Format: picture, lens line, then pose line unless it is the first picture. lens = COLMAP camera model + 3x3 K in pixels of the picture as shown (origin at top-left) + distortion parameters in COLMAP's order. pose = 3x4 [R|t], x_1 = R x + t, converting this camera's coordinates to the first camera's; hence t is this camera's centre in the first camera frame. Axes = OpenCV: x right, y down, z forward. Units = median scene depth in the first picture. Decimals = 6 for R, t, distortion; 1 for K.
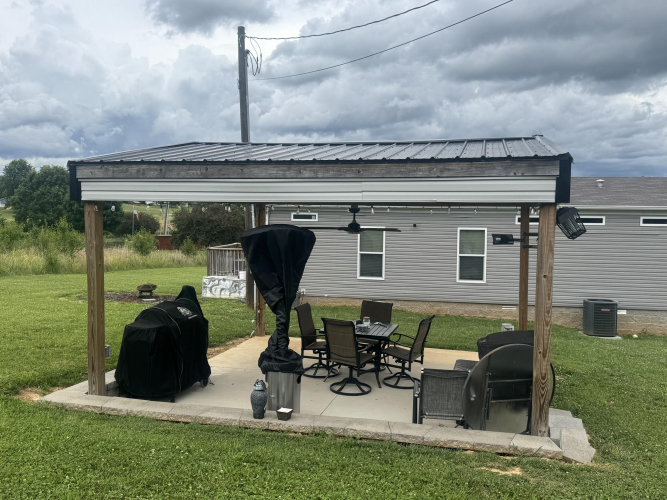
lens RADIAL K [[622.5, 0, 333.5], [0, 622.5, 250.0], [0, 0, 1]] dist [-0.000819, -0.000658]
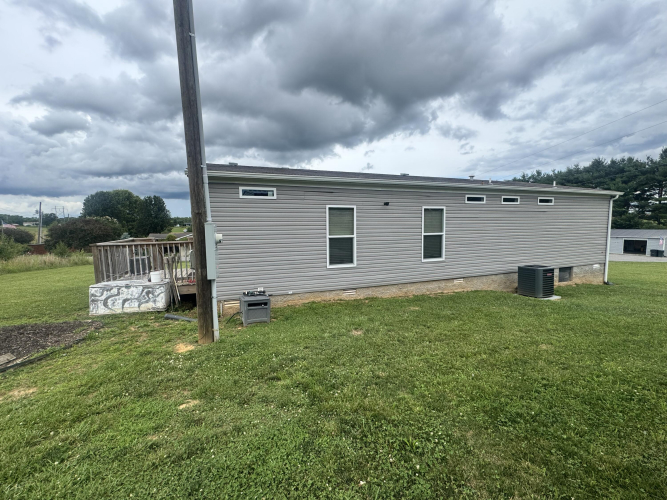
lens RADIAL K [[284.3, 0, 333.5], [0, 284.3, 250.0], [0, 0, 1]] dist [-0.012916, -0.000083]
pose [[0.857760, -0.066808, 0.509691, -0.136440], [0.055627, 0.997760, 0.037167, 0.007308], [-0.511032, -0.003528, 0.859554, 0.606327]]
